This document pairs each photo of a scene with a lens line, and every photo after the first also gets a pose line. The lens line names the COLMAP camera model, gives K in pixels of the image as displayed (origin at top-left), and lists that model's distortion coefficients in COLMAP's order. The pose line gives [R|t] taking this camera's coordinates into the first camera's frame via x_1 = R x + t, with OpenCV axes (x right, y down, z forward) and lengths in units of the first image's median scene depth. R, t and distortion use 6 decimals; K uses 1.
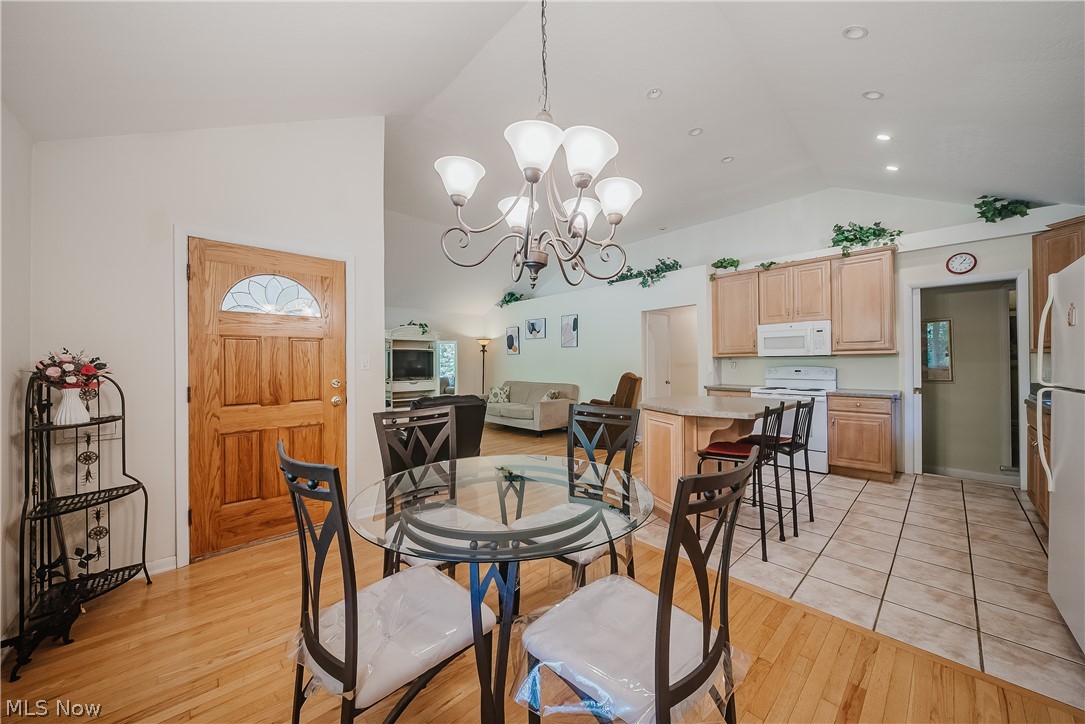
lens RADIAL K [[381.7, 0, 543.6], [0, 381.7, 361.3], [0, 0, 1]] dist [-0.002611, -0.003230]
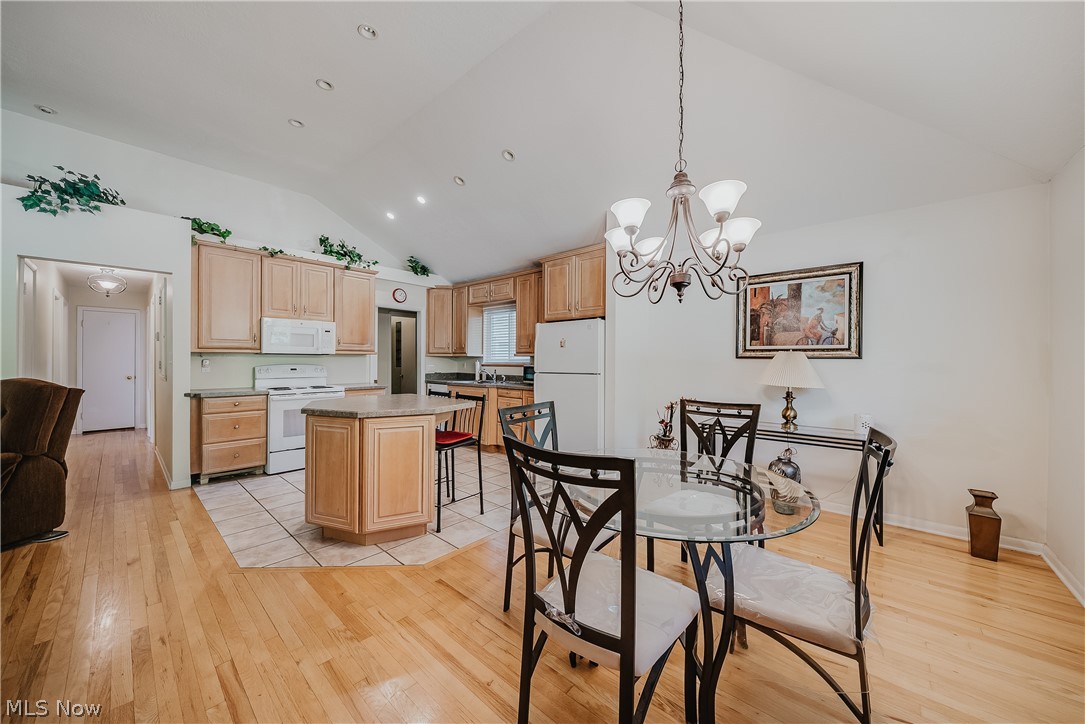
lens RADIAL K [[381.7, 0, 544.7], [0, 381.7, 361.6], [0, 0, 1]] dist [-0.002611, -0.003230]
pose [[-0.089132, 0.003509, 0.996014, -0.393868], [-0.010268, 0.999937, -0.004442, 0.003777], [-0.995967, -0.010623, -0.089090, 0.487824]]
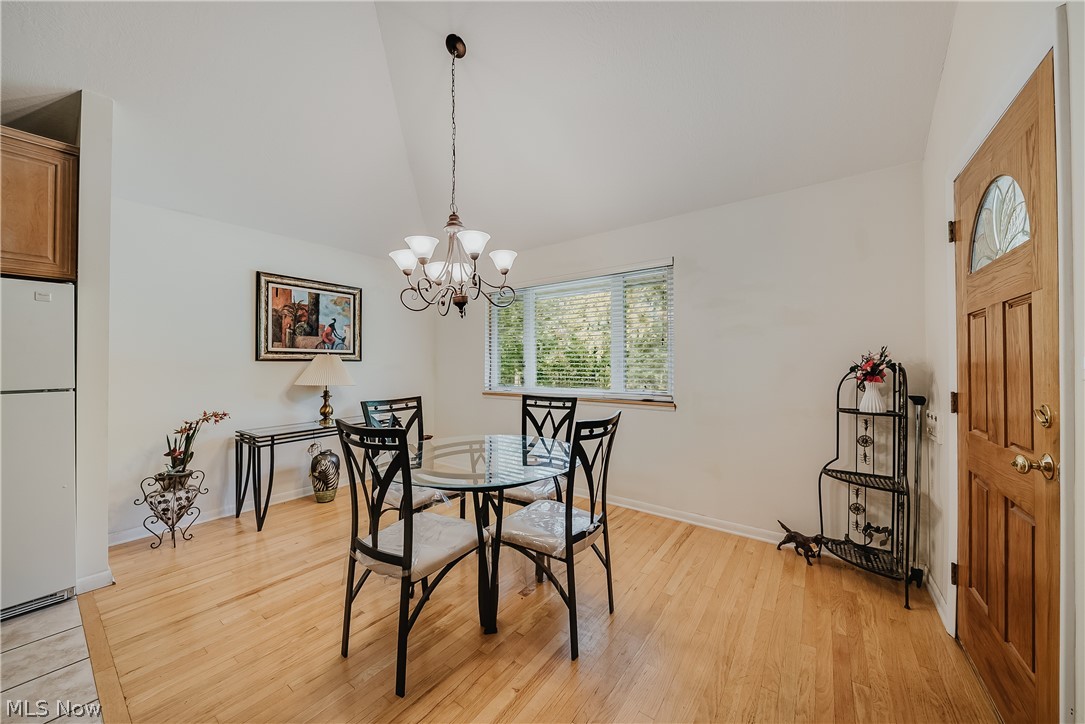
lens RADIAL K [[381.7, 0, 546.6], [0, 381.7, 360.1], [0, 0, 1]] dist [-0.002611, -0.003230]
pose [[-0.981808, 0.008181, -0.189700, -0.023617], [0.010817, 0.999859, -0.012863, 0.003441], [0.189568, -0.014681, -0.981758, 0.836712]]
